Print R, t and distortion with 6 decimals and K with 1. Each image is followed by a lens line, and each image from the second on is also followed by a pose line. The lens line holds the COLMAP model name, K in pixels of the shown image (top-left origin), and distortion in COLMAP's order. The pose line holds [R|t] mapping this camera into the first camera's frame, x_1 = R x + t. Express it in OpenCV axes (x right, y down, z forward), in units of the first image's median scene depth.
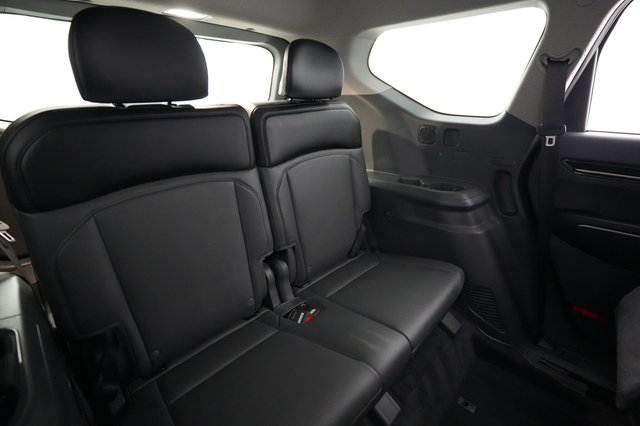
lens RADIAL K [[303.4, 0, 320.0], [0, 303.4, 213.0], [0, 0, 1]] dist [0.000633, 0.000033]
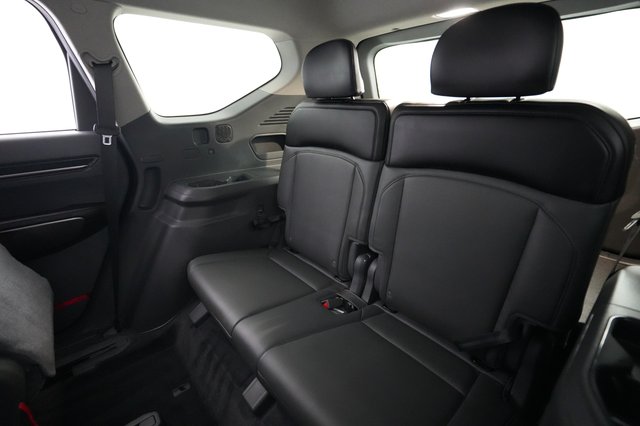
lens RADIAL K [[300.3, 0, 312.6], [0, 300.3, 204.7], [0, 0, 1]] dist [0.001452, 0.000117]
pose [[-0.113181, 0.343169, -0.932430, 0.835427], [-0.341762, 0.867748, 0.360848, -0.319984], [0.932946, 0.359510, 0.019070, 0.834141]]
